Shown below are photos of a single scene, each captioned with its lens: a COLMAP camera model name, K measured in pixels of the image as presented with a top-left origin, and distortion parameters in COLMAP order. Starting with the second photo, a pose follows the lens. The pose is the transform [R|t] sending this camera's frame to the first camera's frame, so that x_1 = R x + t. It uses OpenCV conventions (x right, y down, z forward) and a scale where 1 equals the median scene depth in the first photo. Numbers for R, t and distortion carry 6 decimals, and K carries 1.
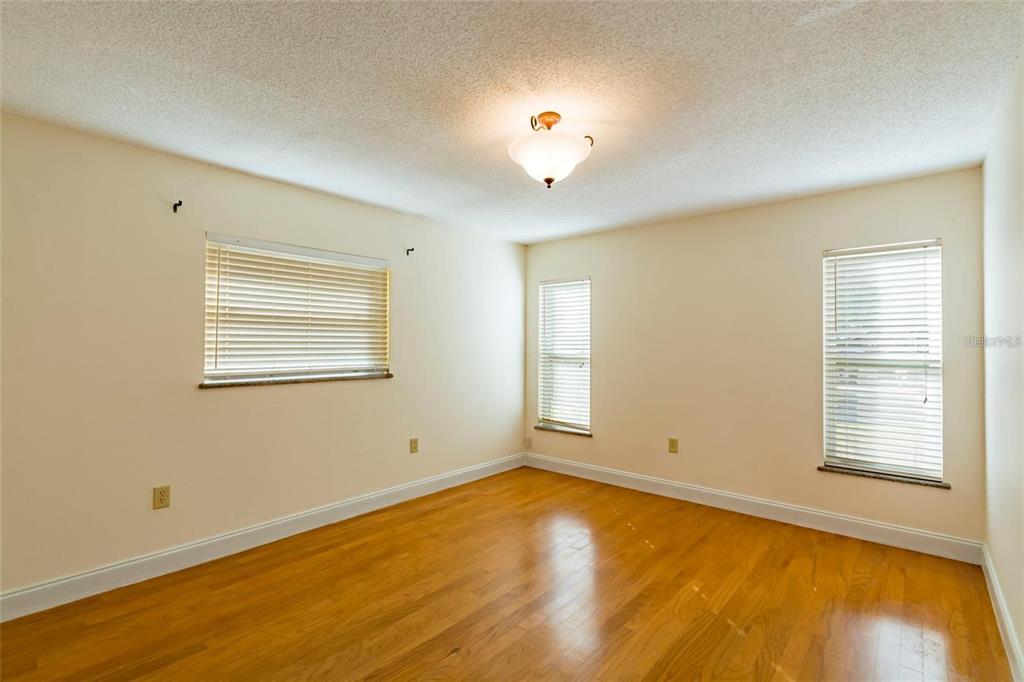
lens RADIAL K [[489.0, 0, 519.2], [0, 489.0, 339.9], [0, 0, 1]] dist [-0.000604, -0.000317]
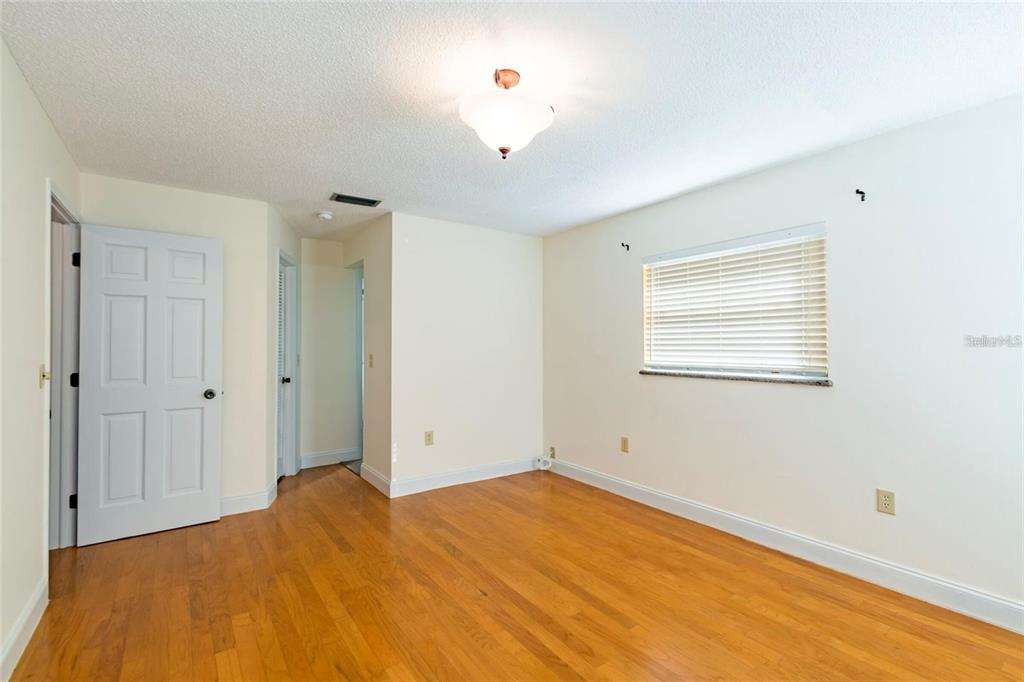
lens RADIAL K [[481.3, 0, 512.0], [0, 481.3, 341.0], [0, 0, 1]] dist [-0.009964, -0.000763]
pose [[-0.295517, -0.011250, -0.955271, 0.658931], [0.009093, 0.999852, -0.014588, 0.022386], [0.955294, -0.012997, -0.295371, 0.952501]]
